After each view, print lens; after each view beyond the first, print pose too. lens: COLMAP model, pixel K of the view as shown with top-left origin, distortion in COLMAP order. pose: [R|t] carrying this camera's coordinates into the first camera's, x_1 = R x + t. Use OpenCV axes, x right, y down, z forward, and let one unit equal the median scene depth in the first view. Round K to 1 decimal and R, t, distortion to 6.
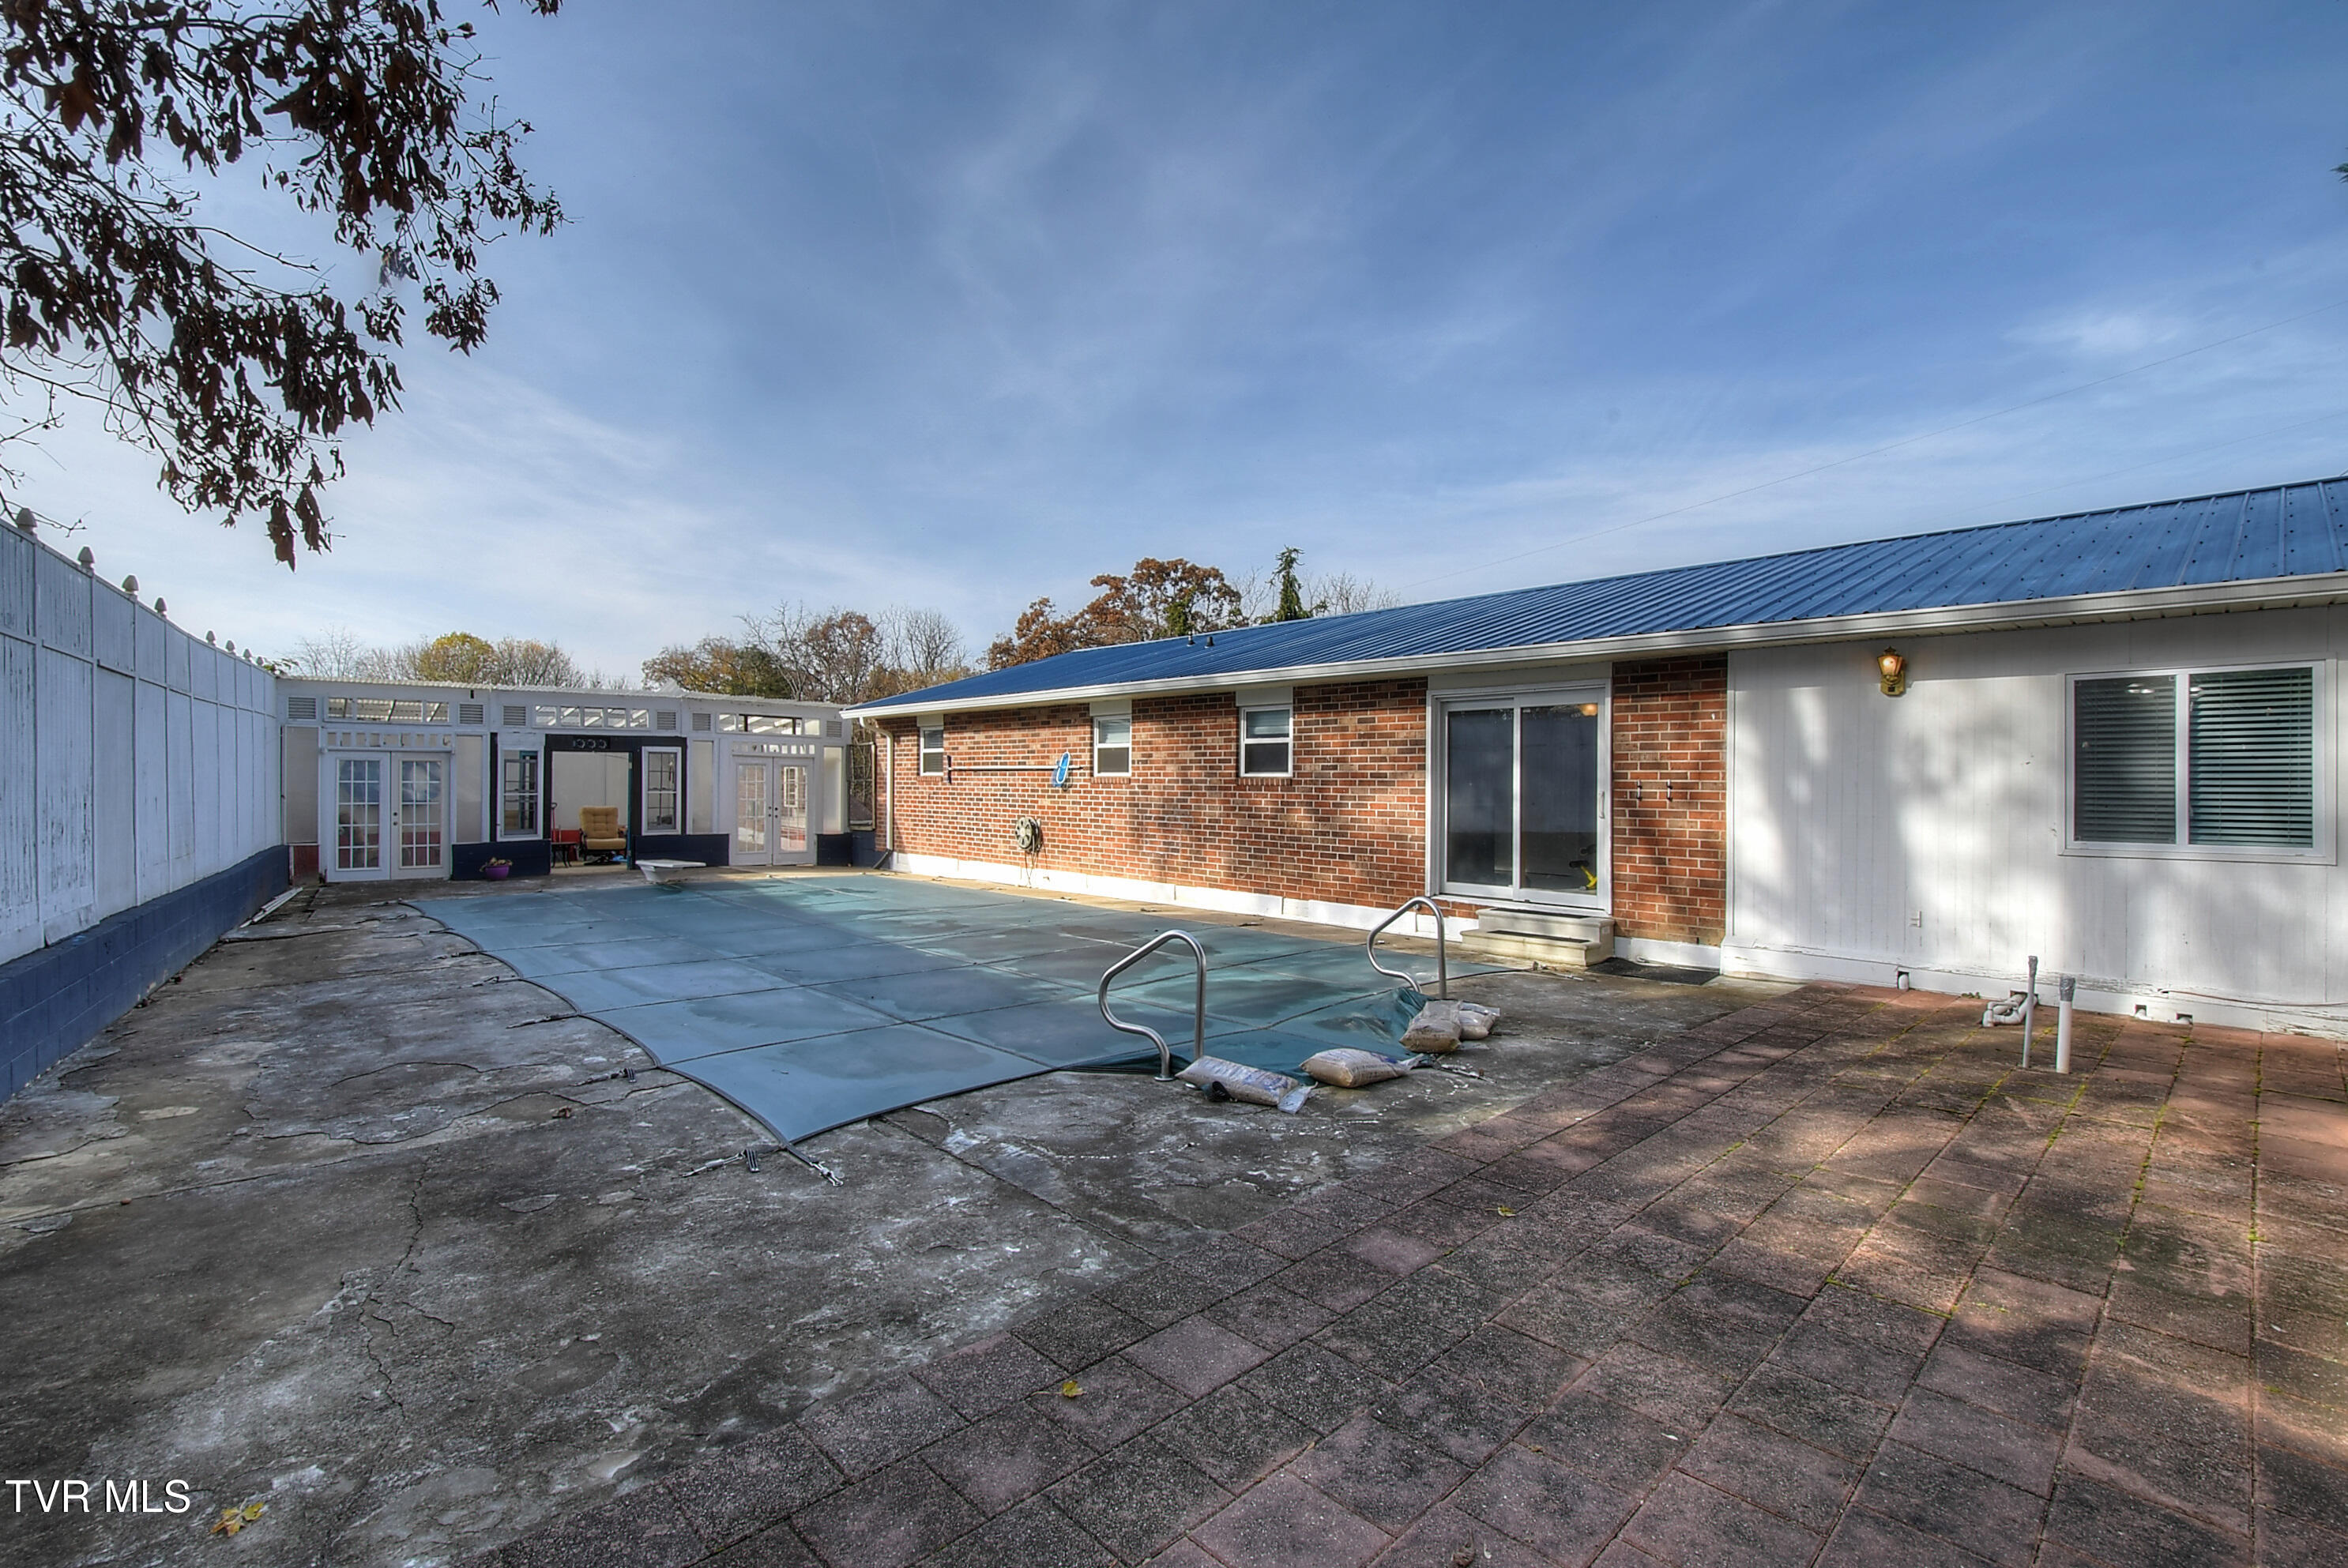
lens RADIAL K [[1030.8, 0, 1174.0], [0, 1030.8, 784.0], [0, 0, 1]] dist [-0.000320, -0.005693]
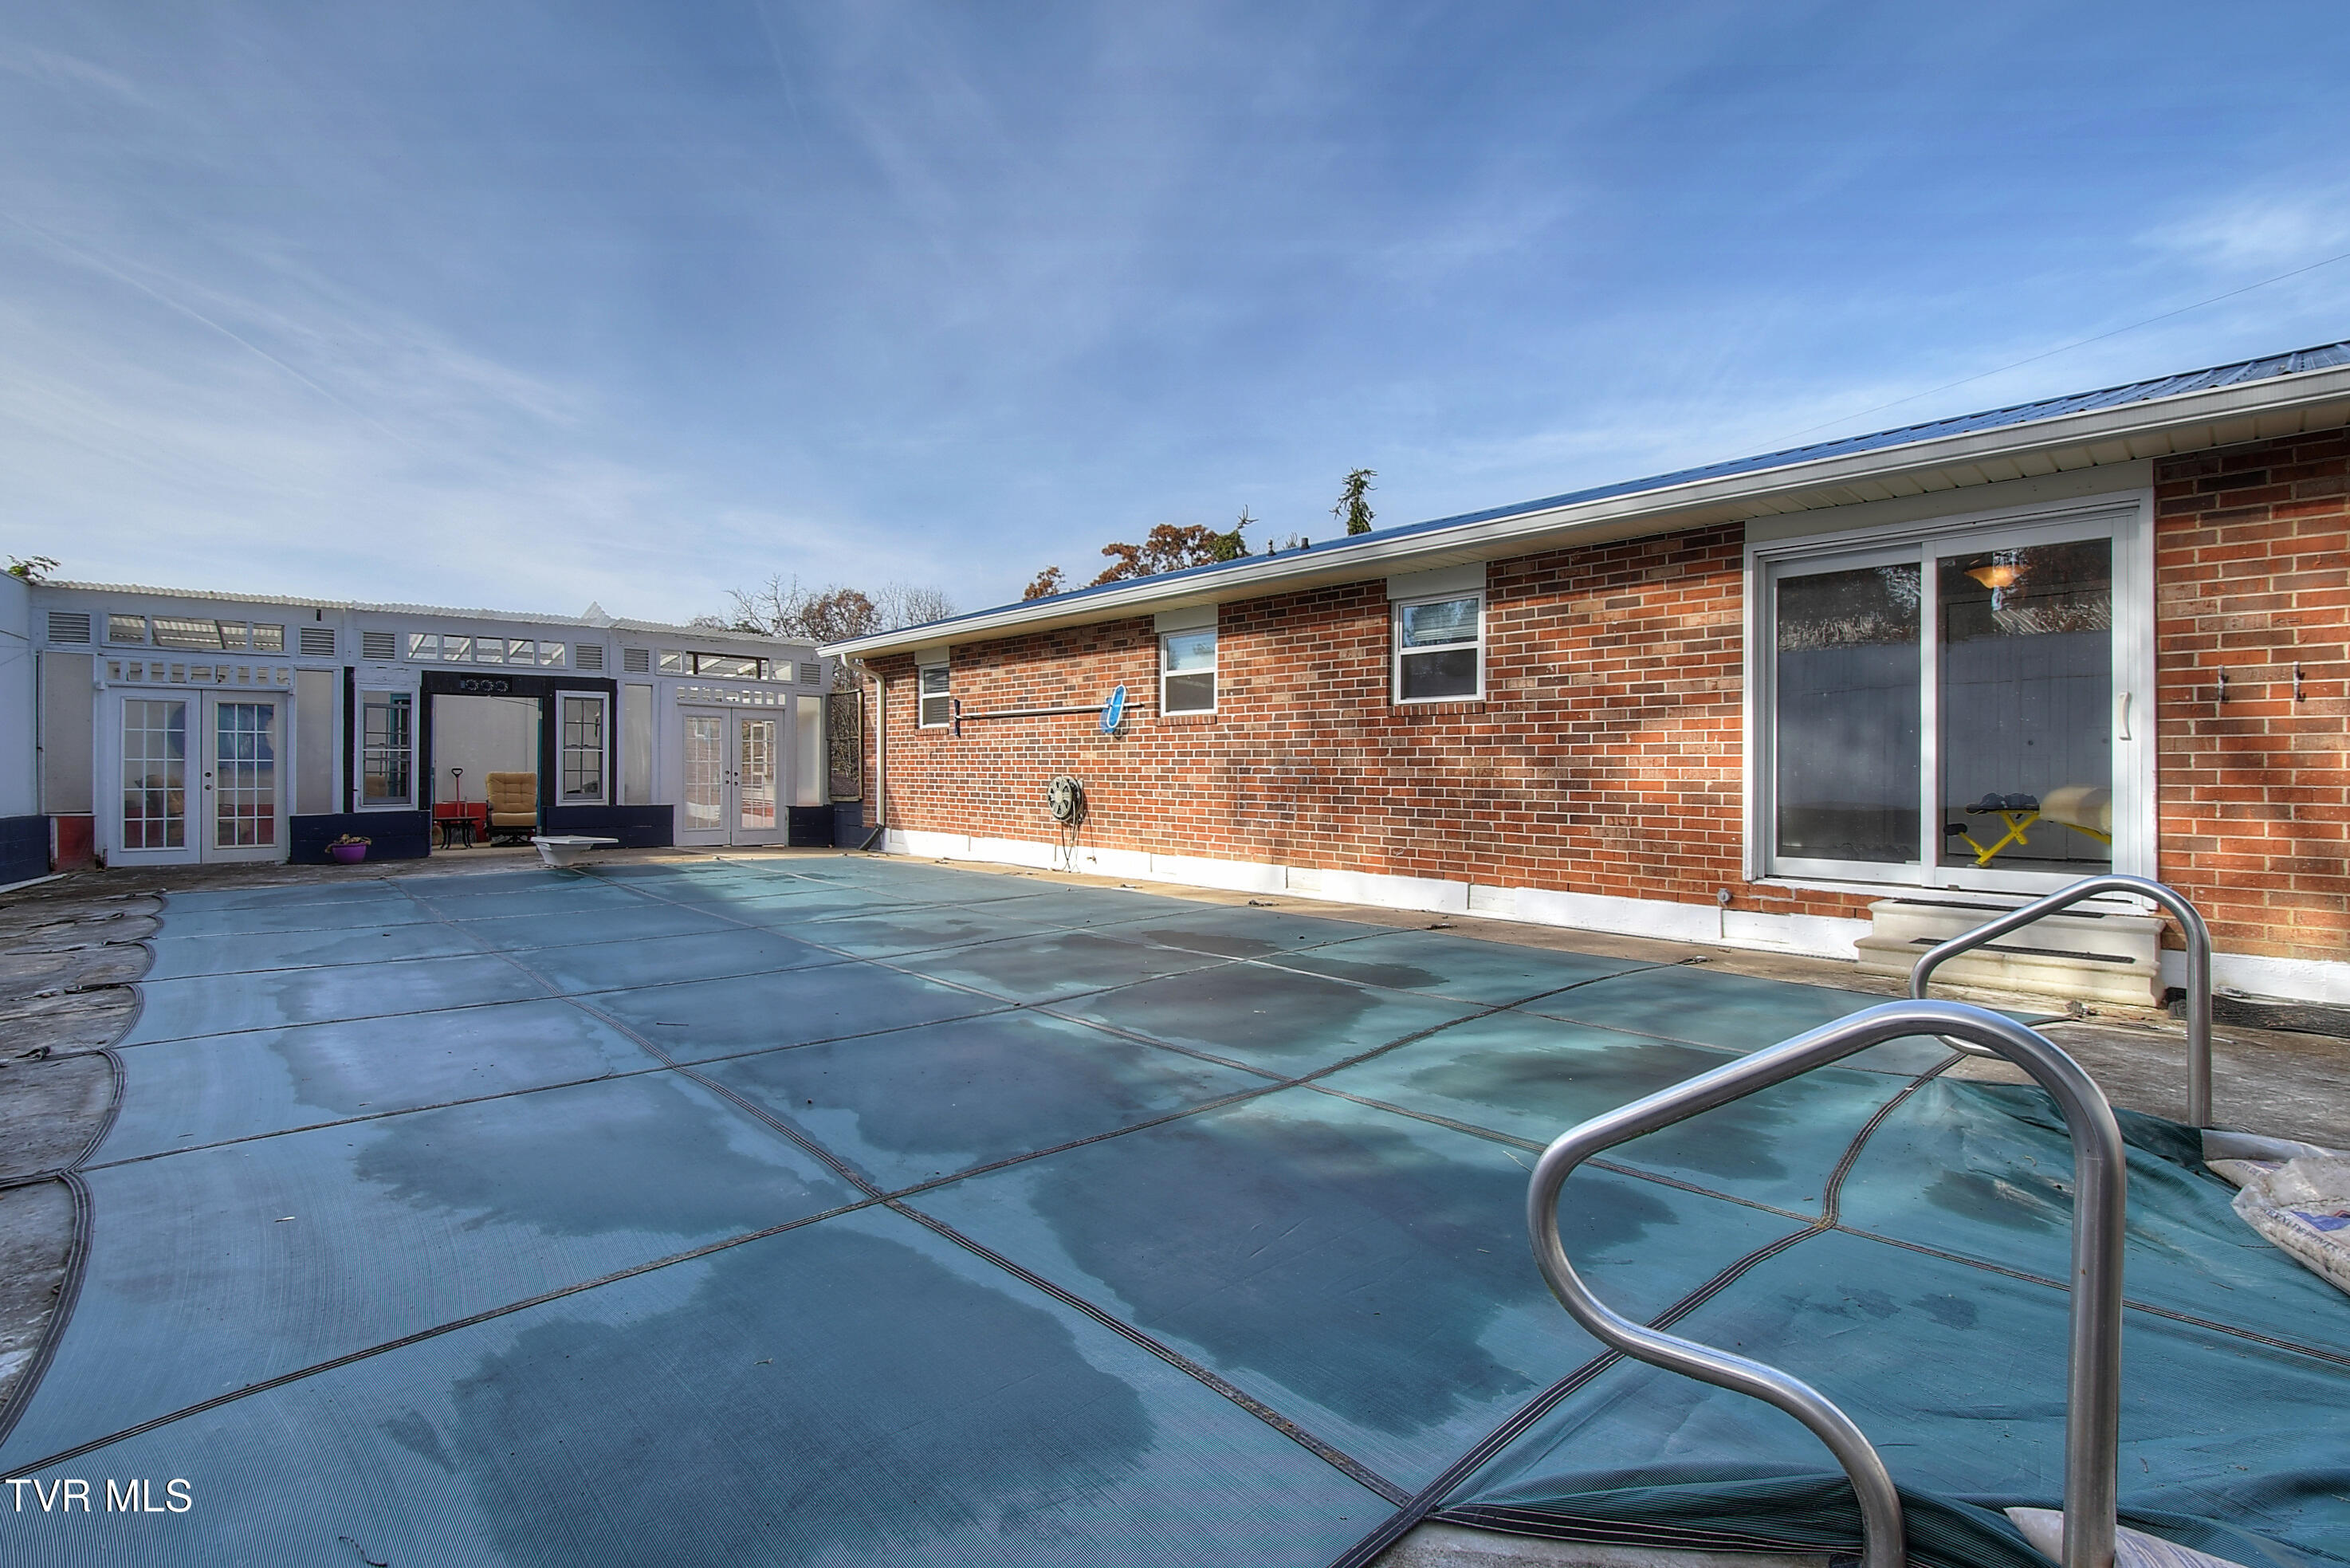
lens RADIAL K [[1046.1, 0, 1173.6], [0, 1046.1, 771.7], [0, 0, 1]] dist [0.000072, -0.007022]
pose [[0.999984, -0.003039, -0.004840, -0.062151], [0.003035, 0.999995, -0.000816, 0.030020], [0.004842, 0.000802, 0.999988, 0.259413]]
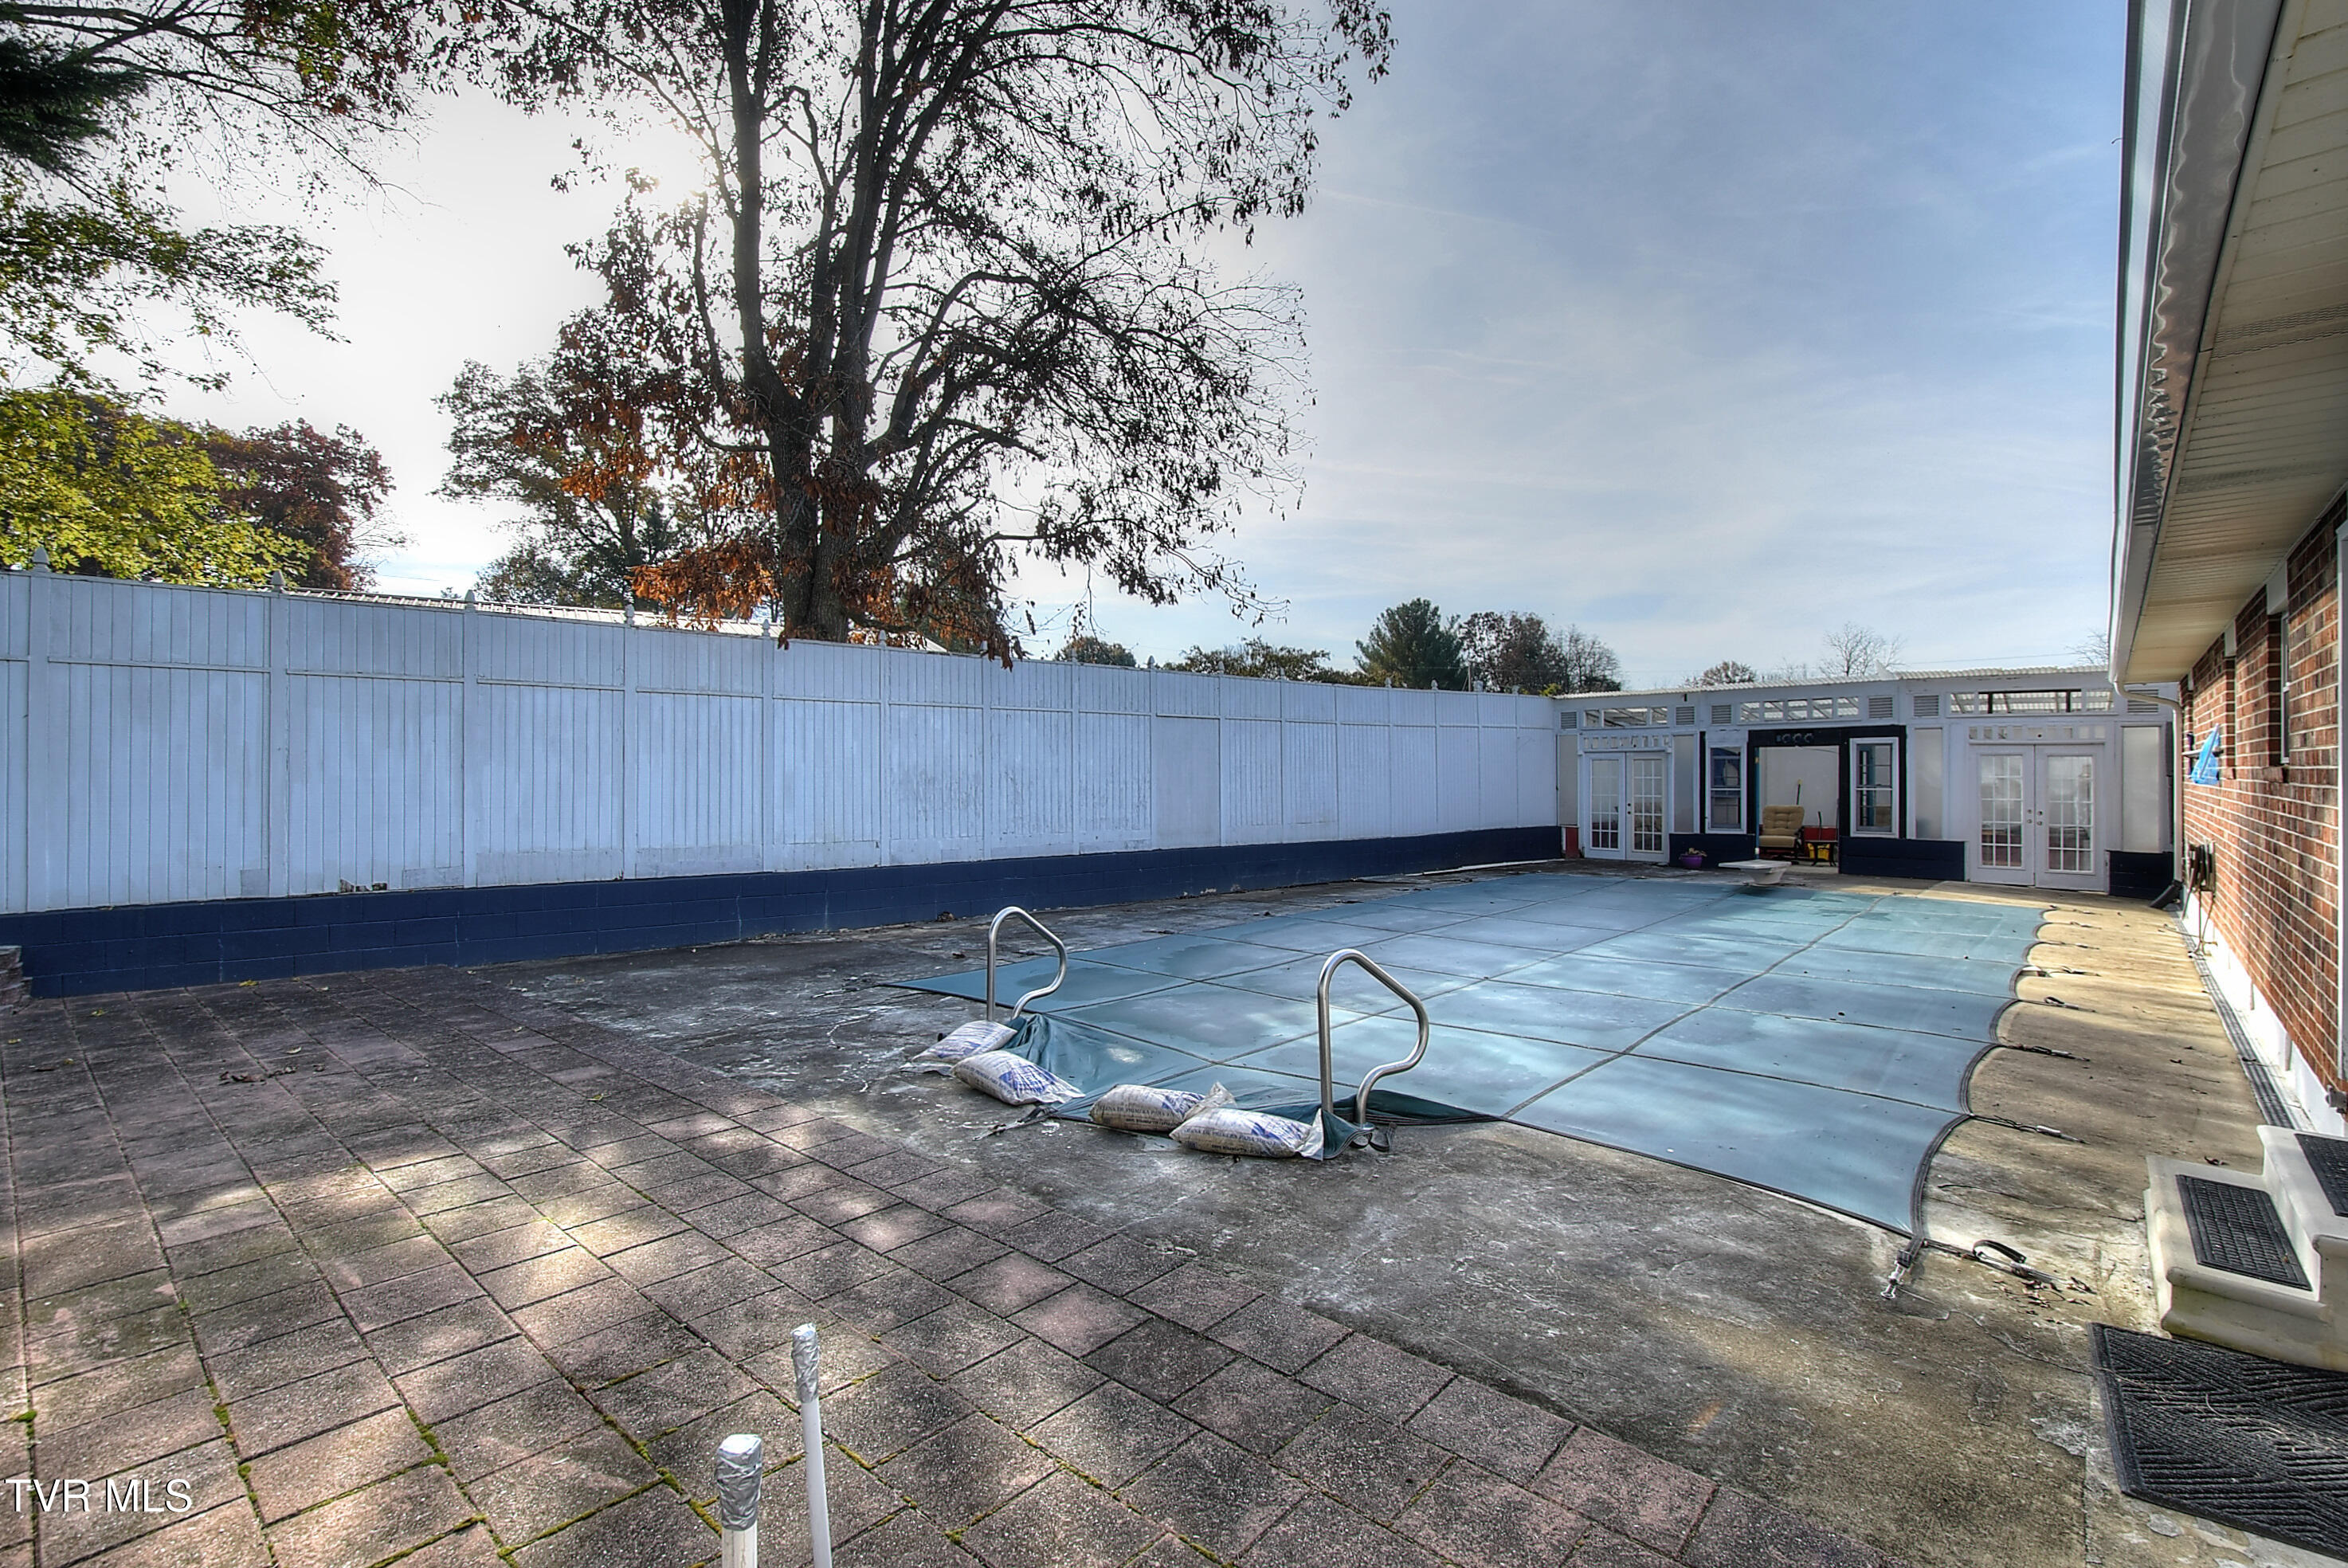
lens RADIAL K [[1056.0, 0, 1174.0], [0, 1056.0, 784.0], [0, 0, 1]] dist [-0.017551, -0.000352]
pose [[0.092058, 0.003626, -0.995747, 0.396096], [-0.002870, 0.999990, 0.003376, 0.002622], [0.995750, 0.002547, 0.092067, 0.371582]]
